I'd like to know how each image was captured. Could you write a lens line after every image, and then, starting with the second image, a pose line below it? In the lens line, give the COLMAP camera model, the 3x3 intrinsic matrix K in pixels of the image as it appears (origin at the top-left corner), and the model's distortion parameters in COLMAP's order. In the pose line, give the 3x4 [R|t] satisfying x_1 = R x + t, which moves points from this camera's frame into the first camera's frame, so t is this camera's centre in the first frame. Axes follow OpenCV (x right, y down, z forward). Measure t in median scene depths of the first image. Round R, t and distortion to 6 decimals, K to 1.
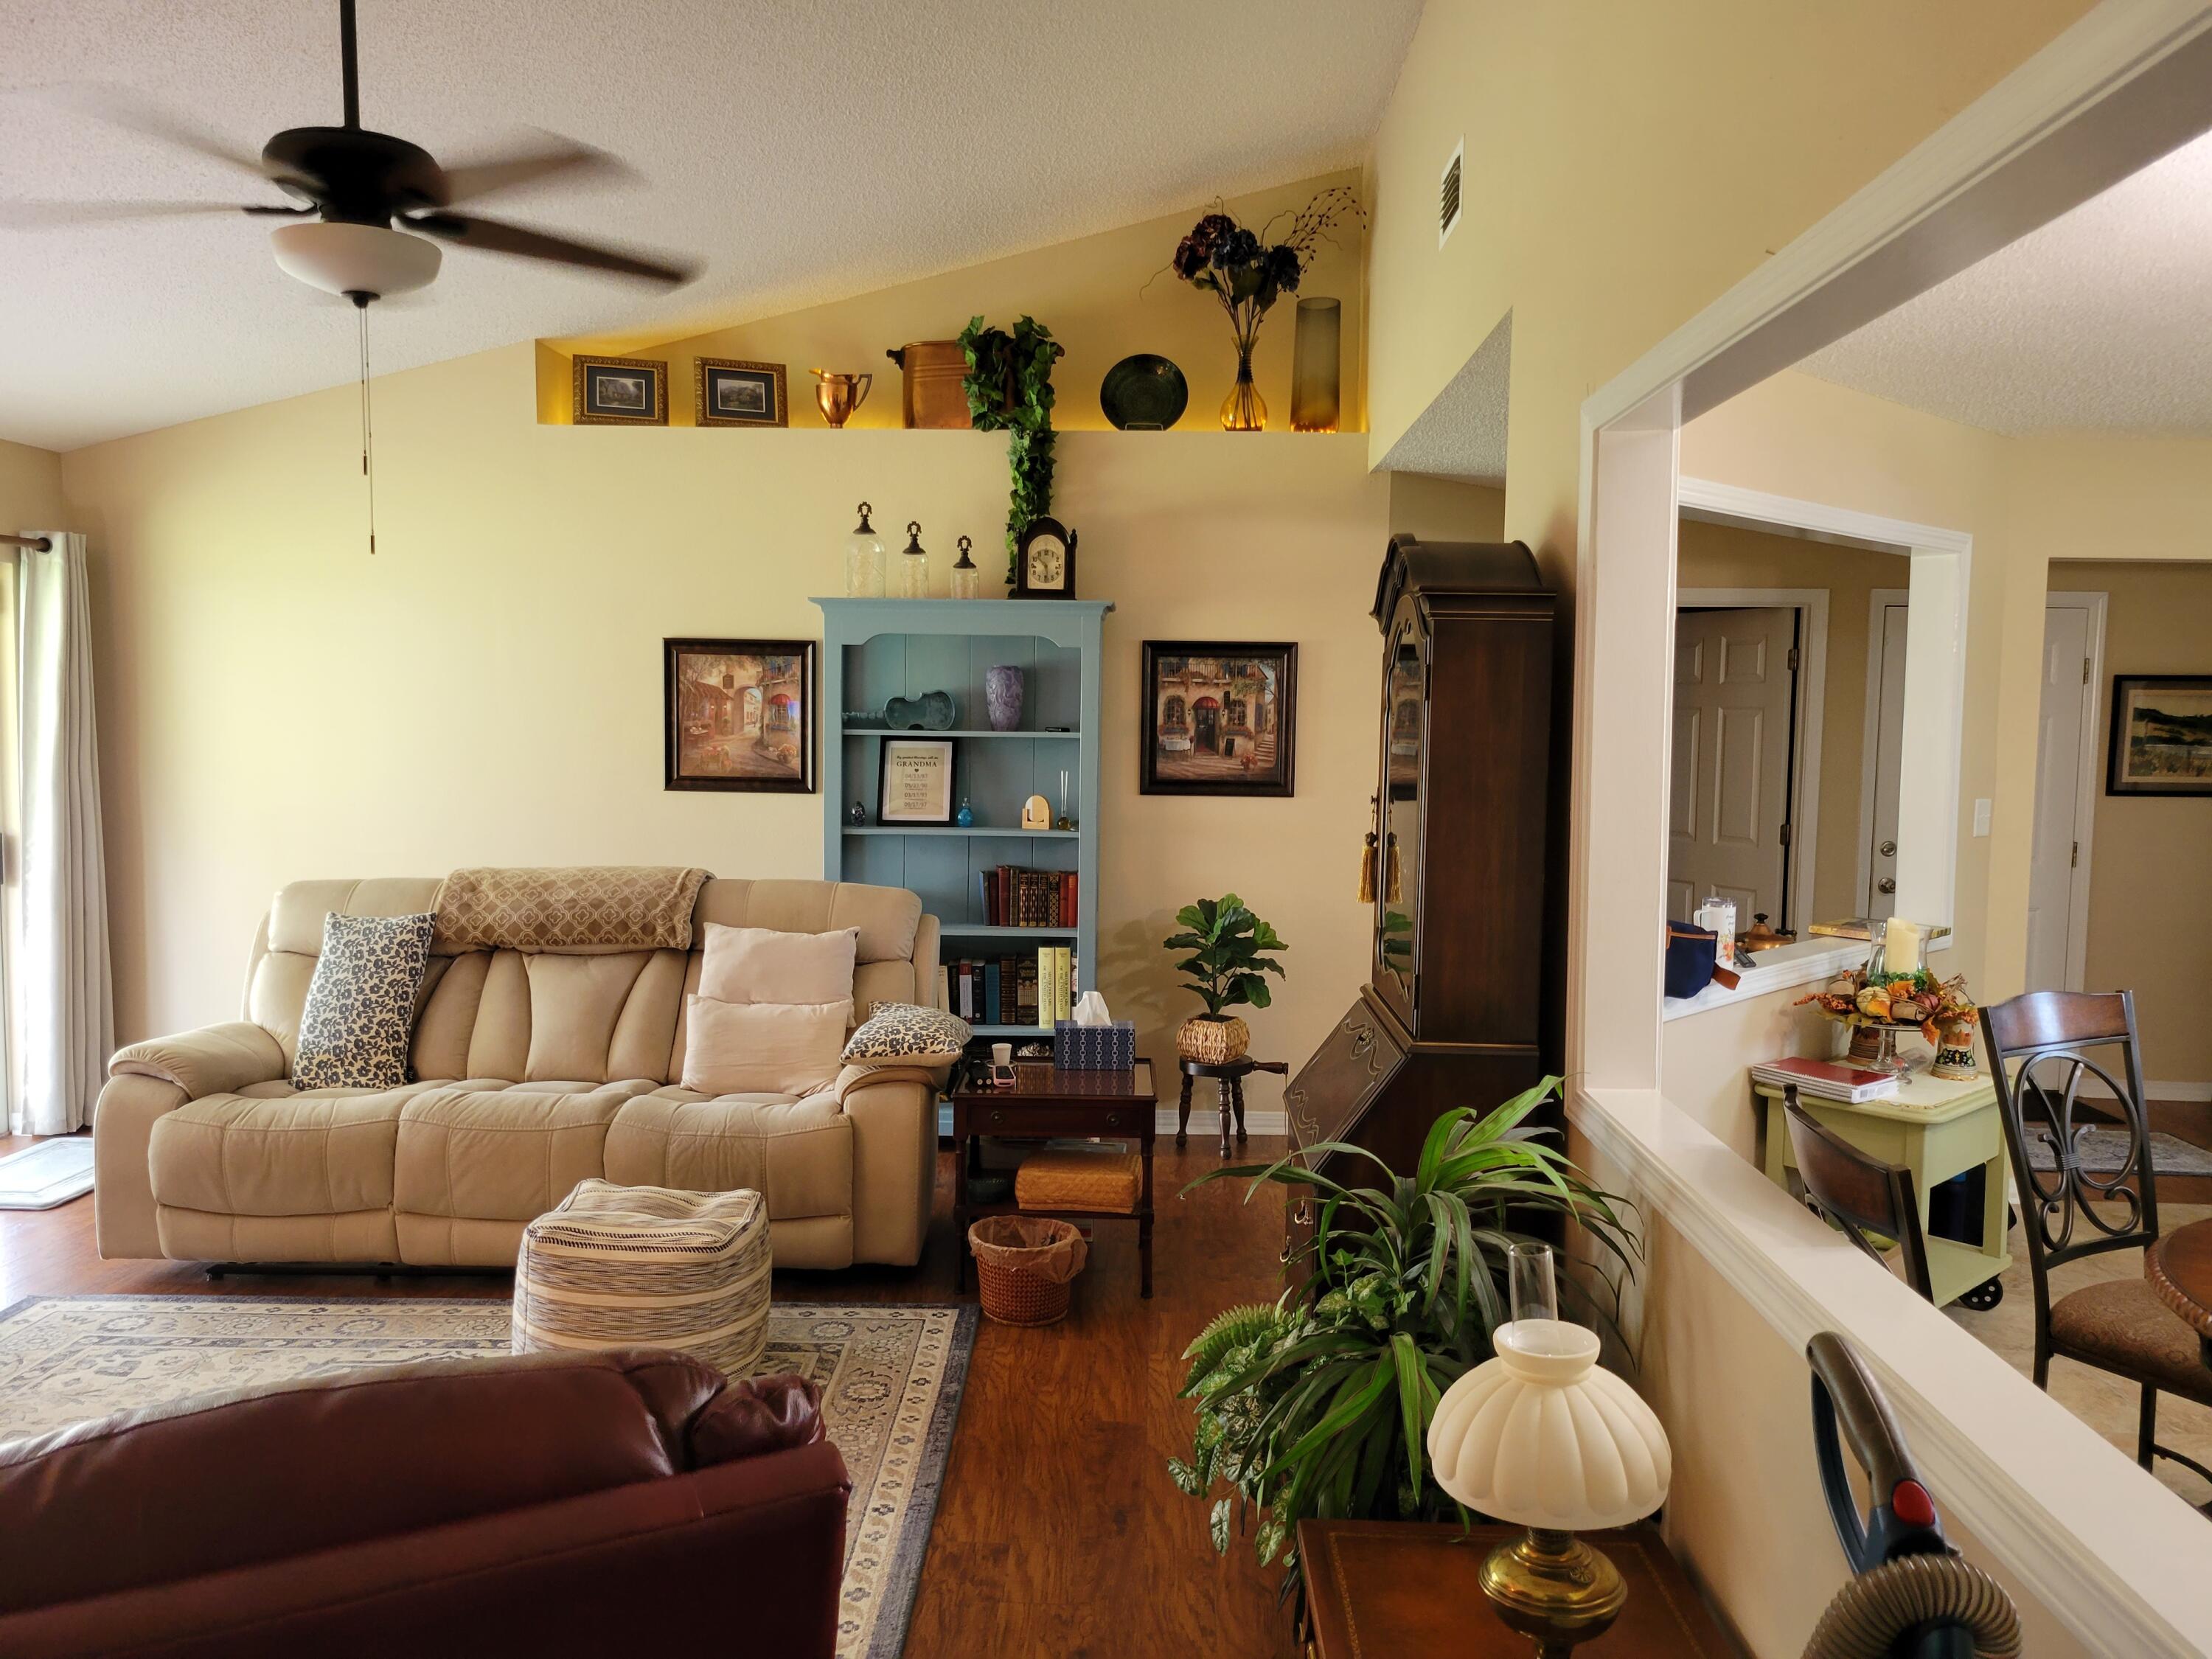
lens RADIAL K [[1651.8, 0, 1117.4], [0, 1651.8, 838.4], [0, 0, 1]] dist [0.049814, -0.034131]
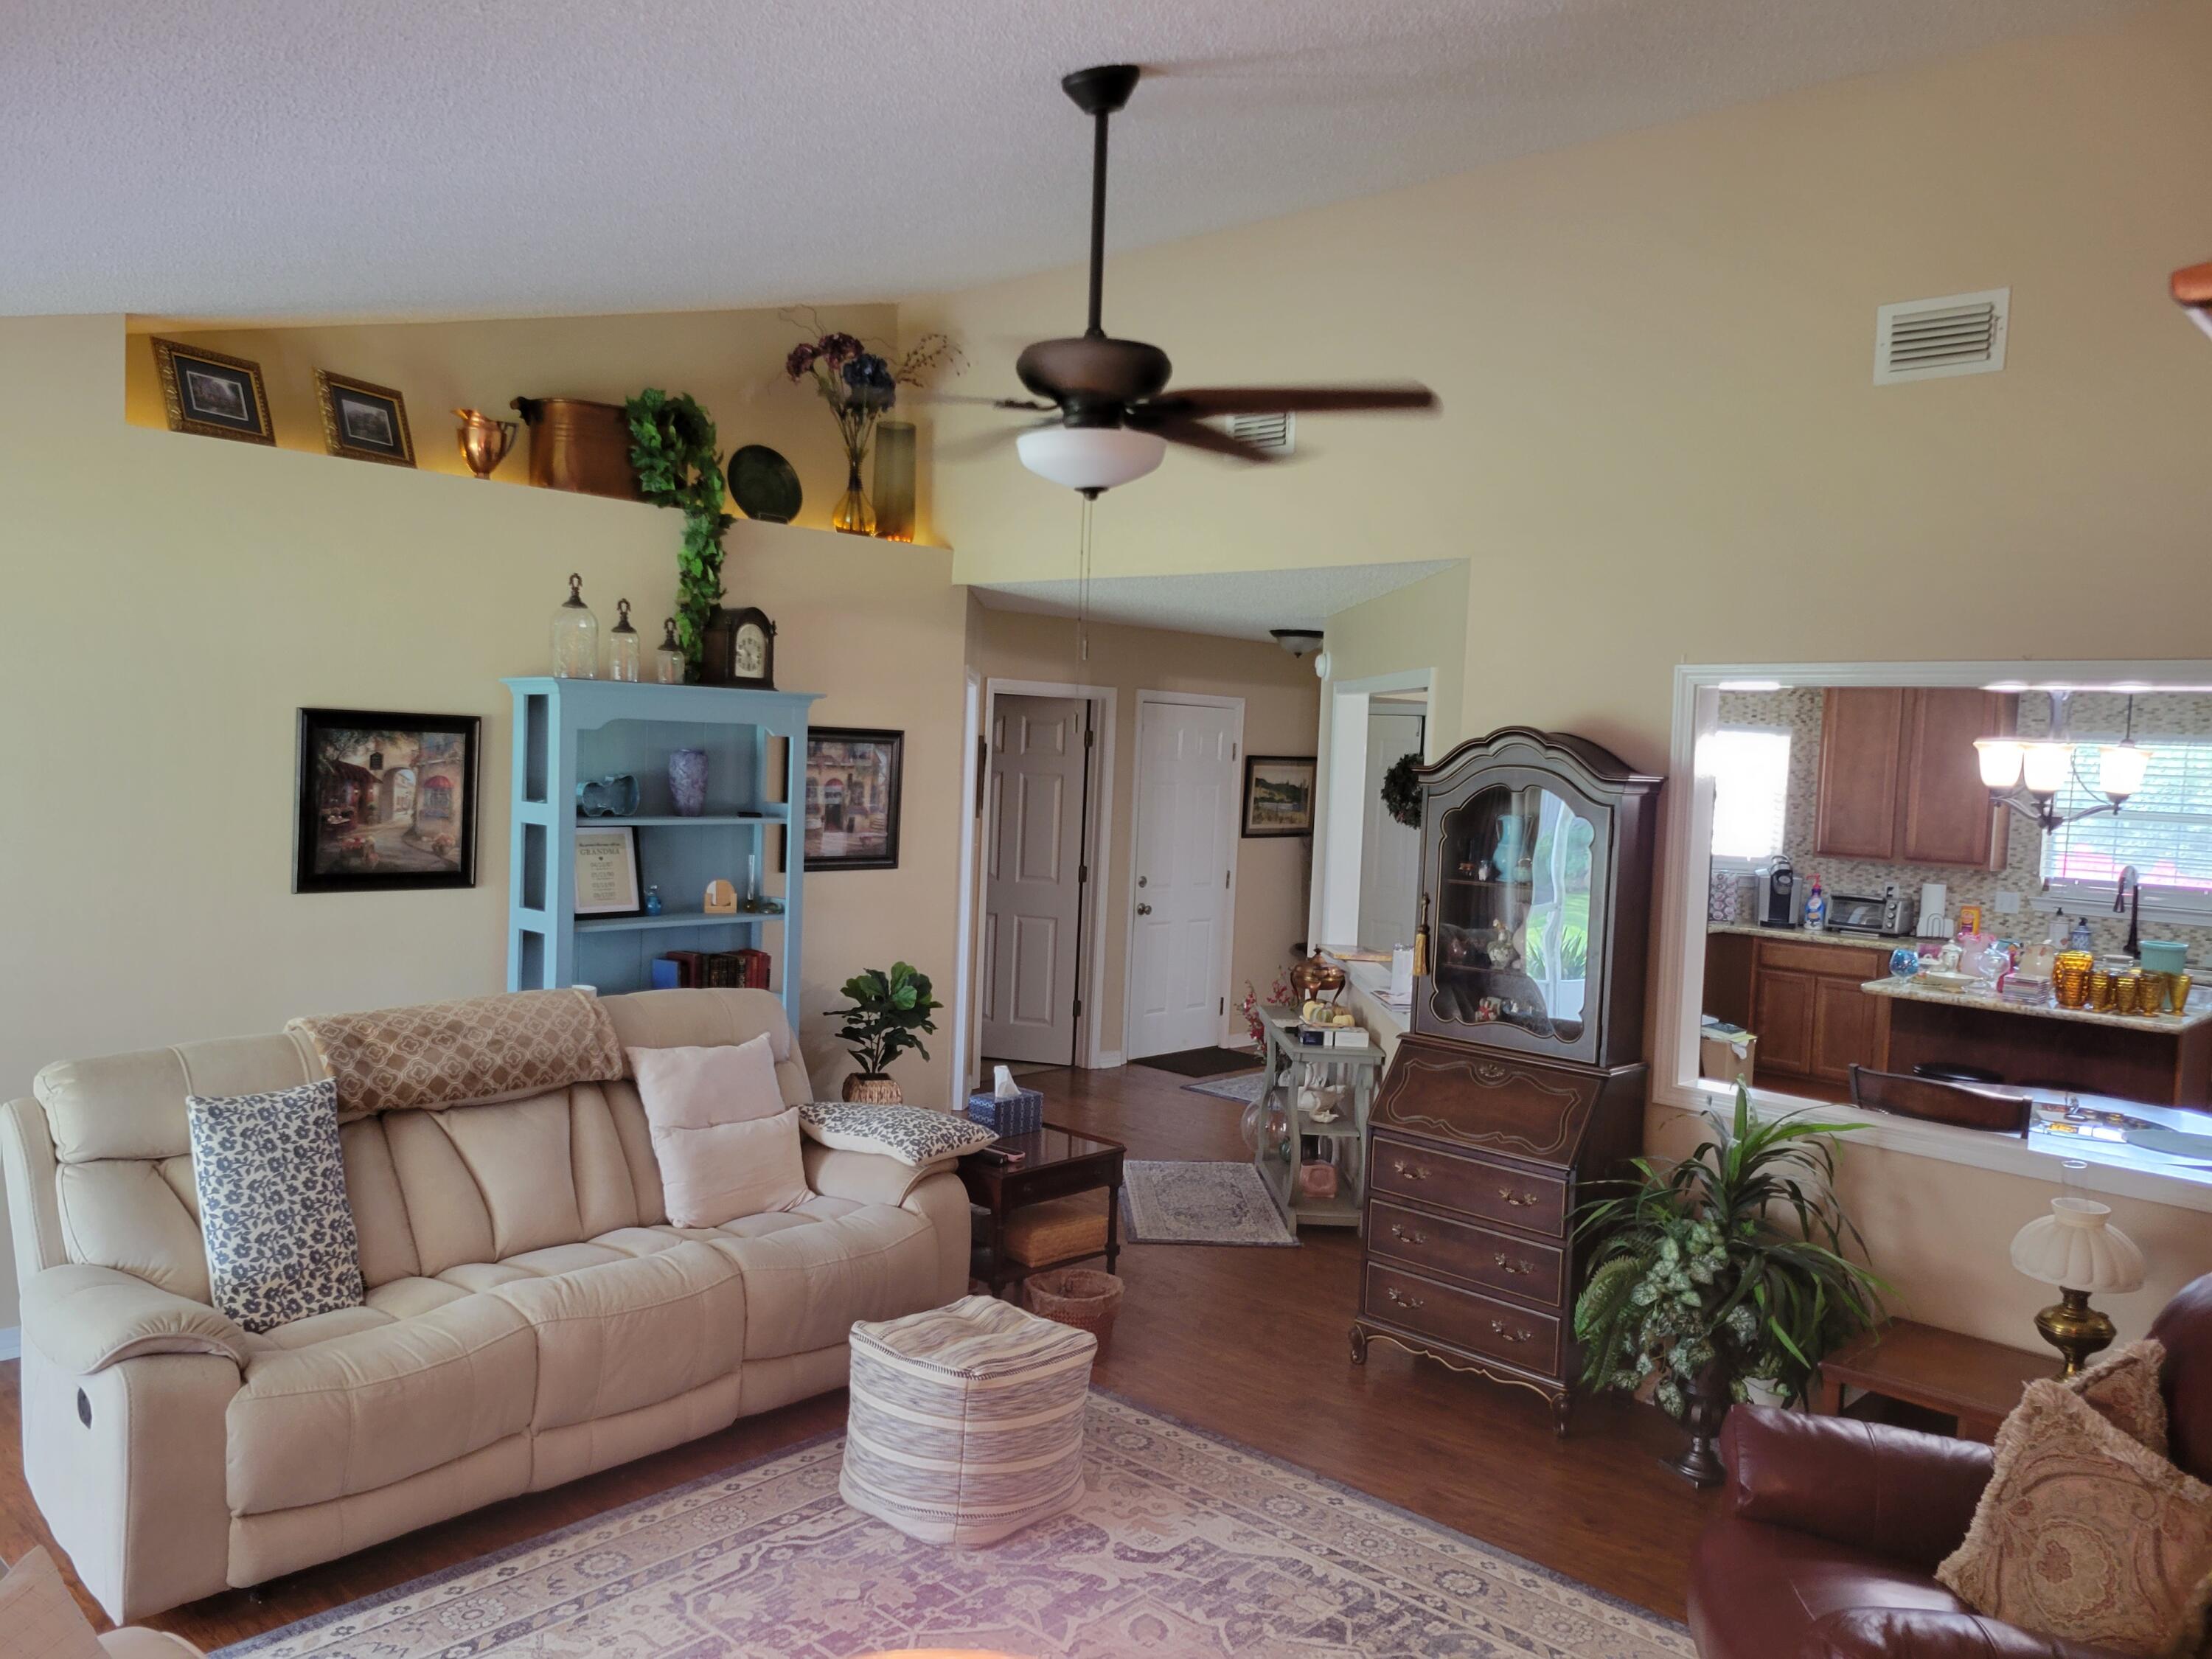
lens RADIAL K [[1651.8, 0, 1095.9], [0, 1651.8, 829.6], [0, 0, 1]] dist [0.049814, -0.034131]
pose [[0.668457, -0.025759, 0.743305, -0.629928], [0.020700, 0.999657, 0.016027, -0.066424], [-0.743463, 0.004673, 0.668761, 0.158178]]
